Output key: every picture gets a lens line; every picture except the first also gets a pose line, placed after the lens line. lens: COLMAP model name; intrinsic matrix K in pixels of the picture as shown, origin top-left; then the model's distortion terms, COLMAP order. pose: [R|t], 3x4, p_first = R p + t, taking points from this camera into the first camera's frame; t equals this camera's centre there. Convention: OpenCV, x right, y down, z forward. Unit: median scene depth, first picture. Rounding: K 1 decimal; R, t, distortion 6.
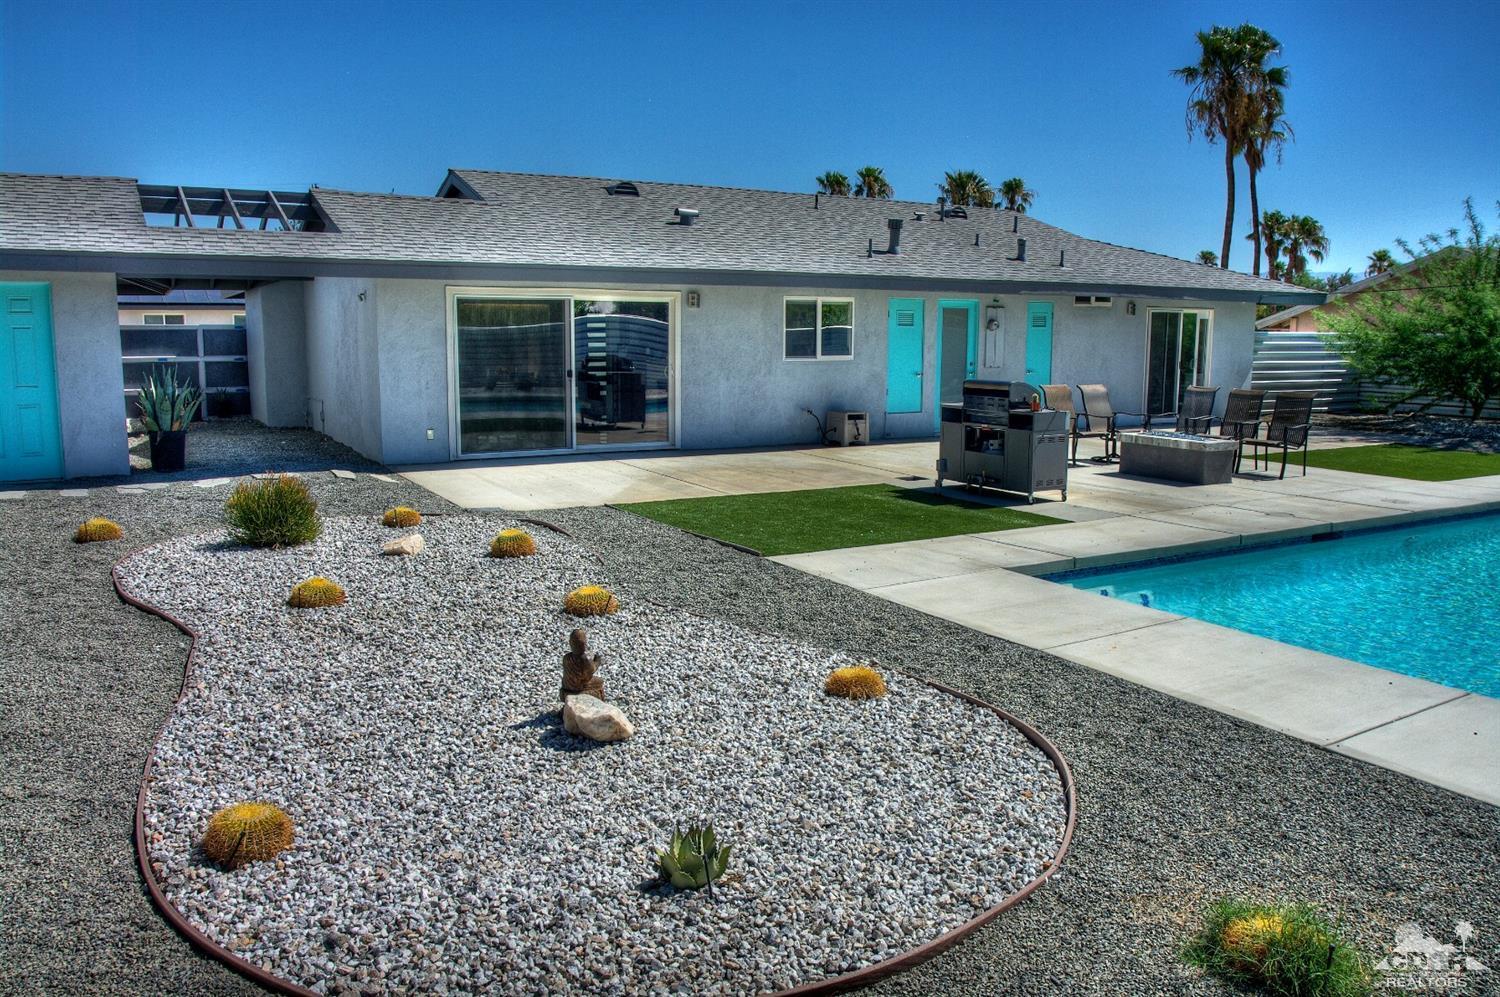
lens RADIAL K [[1134.7, 0, 729.7], [0, 1134.7, 507.6], [0, 0, 1]] dist [-0.067771, 0.034504]
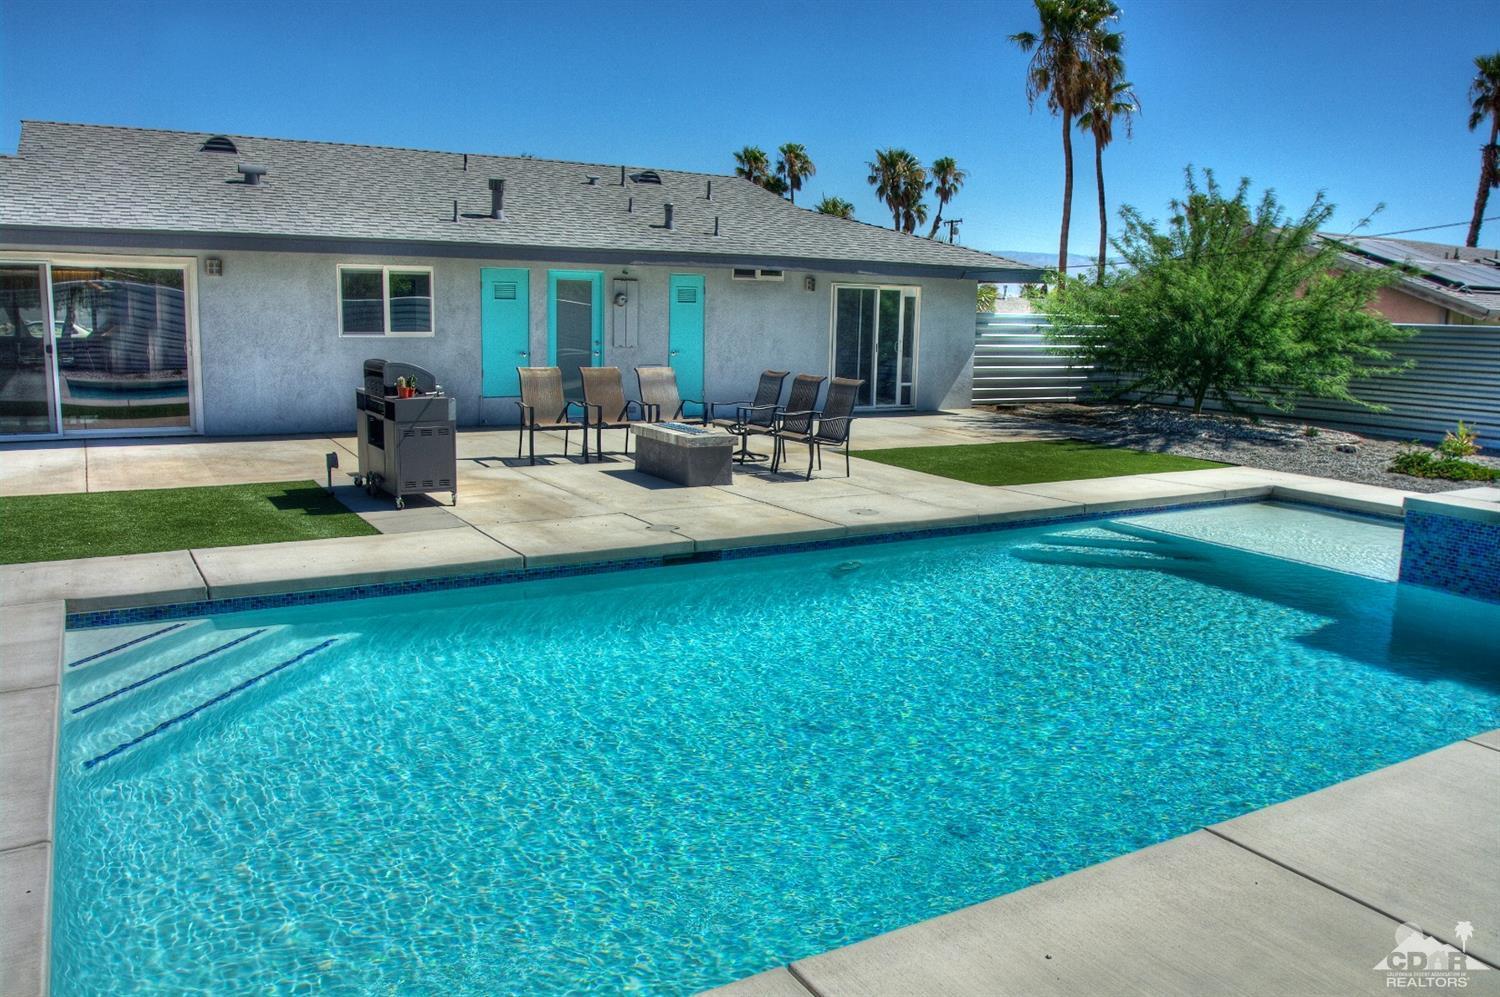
lens RADIAL K [[1134.7, 0, 734.2], [0, 1134.7, 505.3], [0, 0, 1]] dist [-0.067771, 0.034504]
pose [[0.999846, 0.014370, 0.010091, 0.314445], [-0.014517, 0.999788, 0.014575, -0.013673], [-0.009880, -0.014719, 0.999843, 0.102616]]
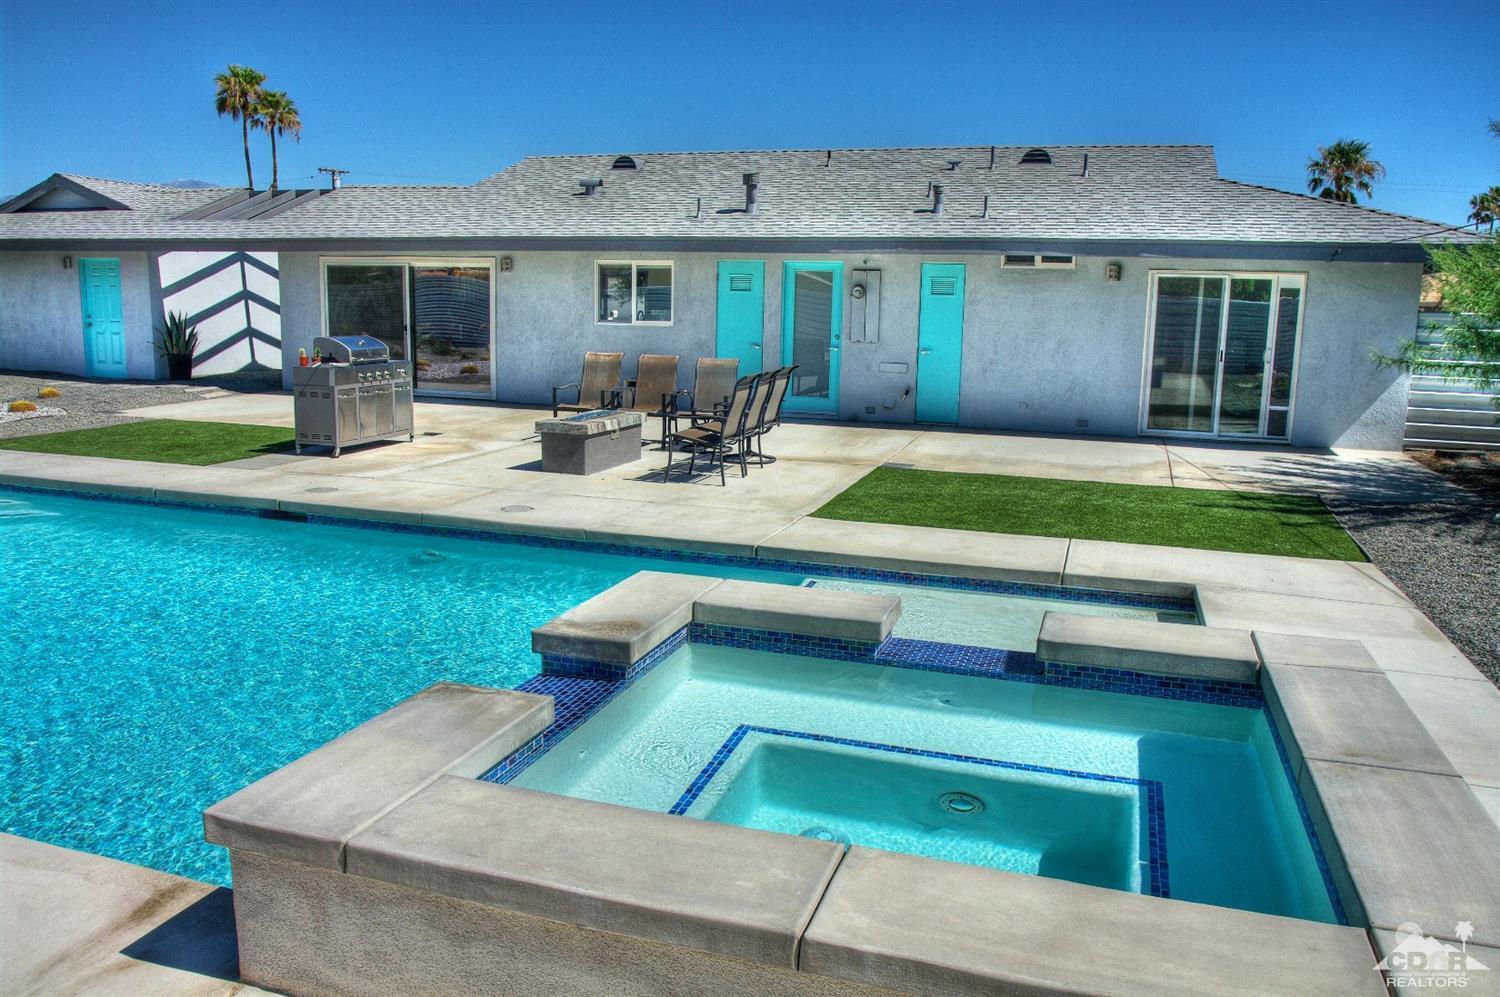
lens RADIAL K [[1134.7, 0, 737.9], [0, 1134.7, 497.1], [0, 0, 1]] dist [-0.067771, 0.034504]
pose [[0.667925, 0.137968, -0.731328, 0.802391], [-0.133852, 0.988912, 0.064315, -0.053108], [0.732093, 0.054932, 0.678986, 0.374068]]
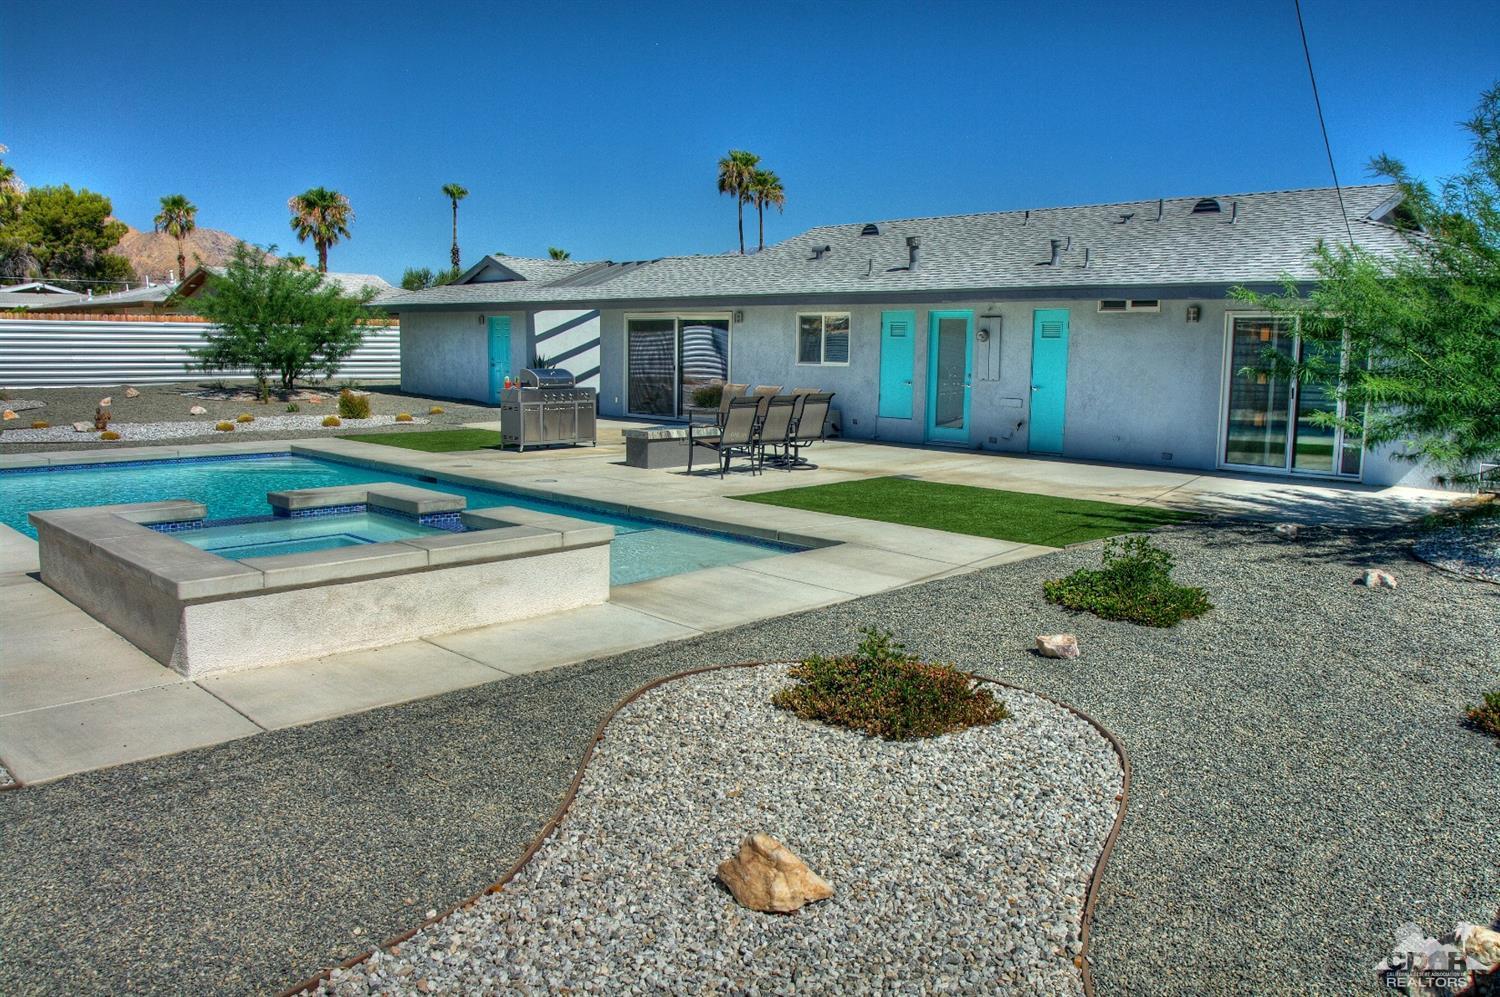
lens RADIAL K [[1134.7, 0, 731.2], [0, 1134.7, 496.9], [0, 0, 1]] dist [-0.067771, 0.034504]
pose [[0.256349, 0.128241, -0.958039, 1.102708], [-0.164364, 0.982508, 0.087536, -0.076373], [0.952507, 0.135028, 0.272943, 0.554390]]
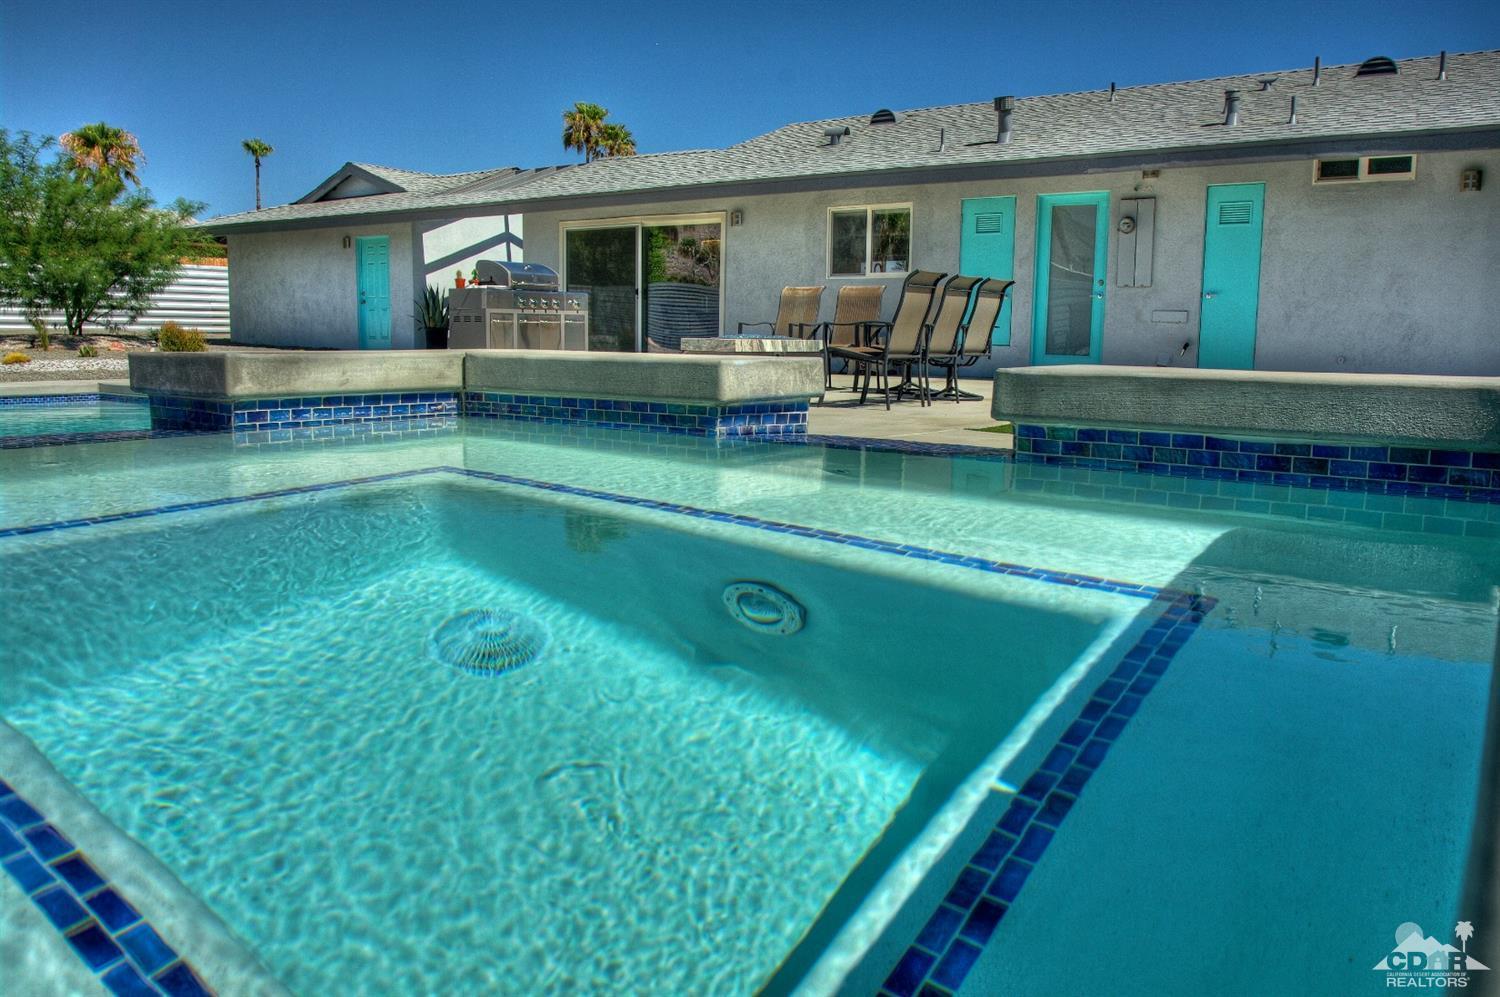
lens RADIAL K [[1134.7, 0, 736.6], [0, 1134.7, 494.4], [0, 0, 1]] dist [-0.067771, 0.034504]
pose [[0.417119, 0.129162, -0.899627, 0.767020], [-0.154554, 0.985513, 0.069832, -0.010687], [0.895614, 0.109913, 0.431039, 0.508087]]
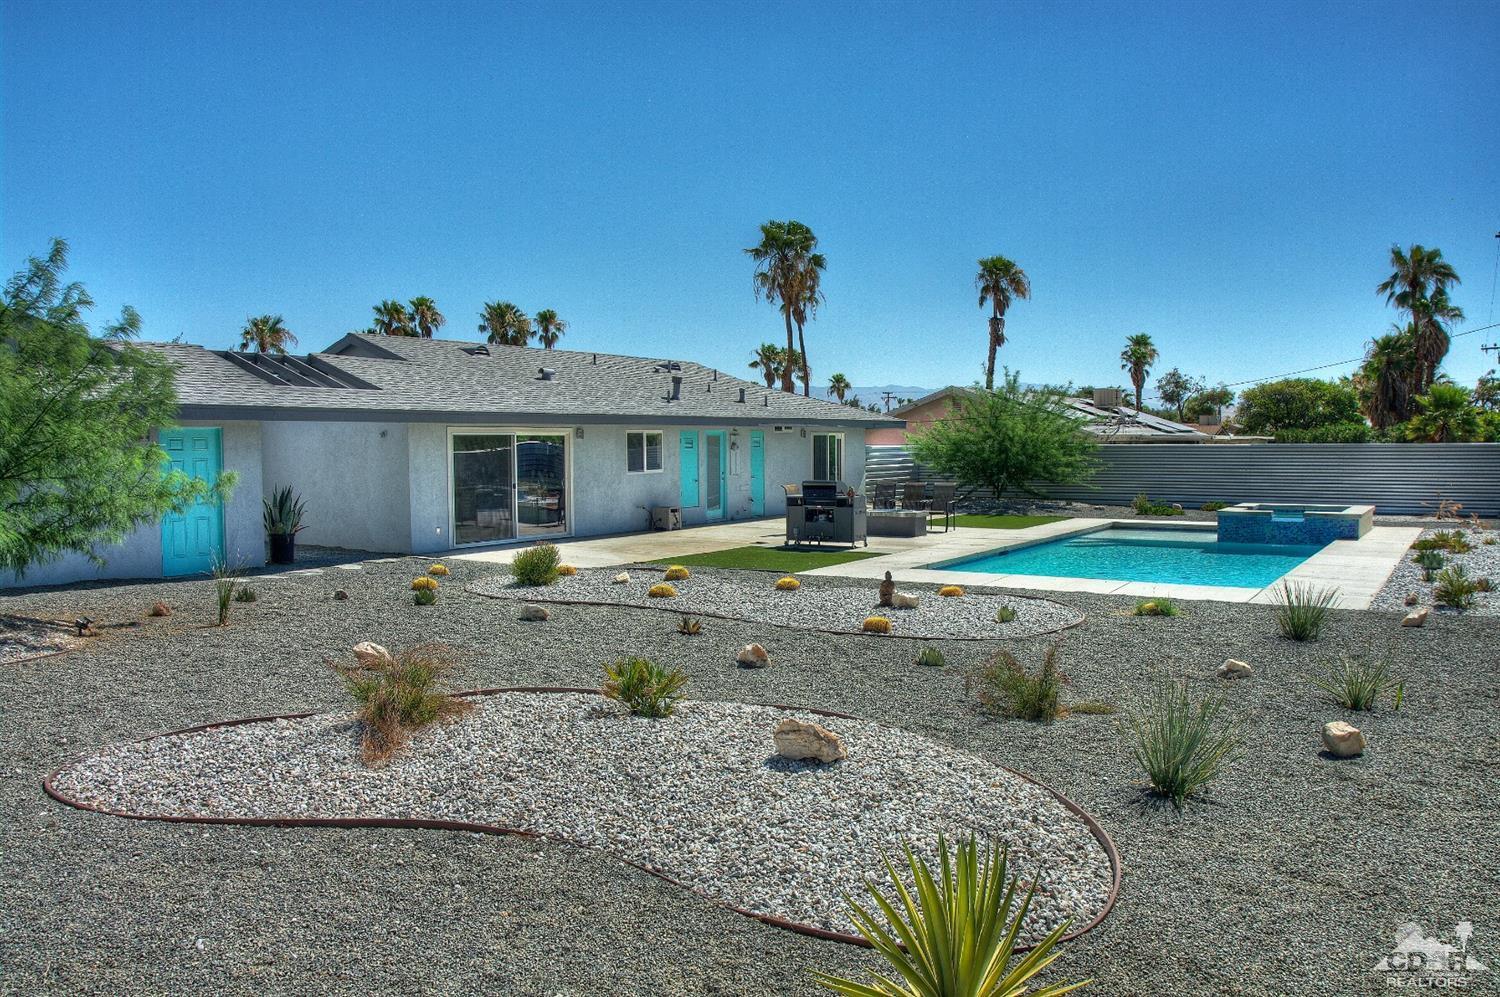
lens RADIAL K [[1149.2, 0, 739.6], [0, 1149.2, 488.1], [0, 0, 1]] dist [-0.056150, 0.021189]
pose [[0.894212, -0.030962, 0.446572, -0.433670], [0.083220, 0.991713, -0.097881, 0.039984], [-0.439841, 0.124690, 0.889378, -0.334845]]
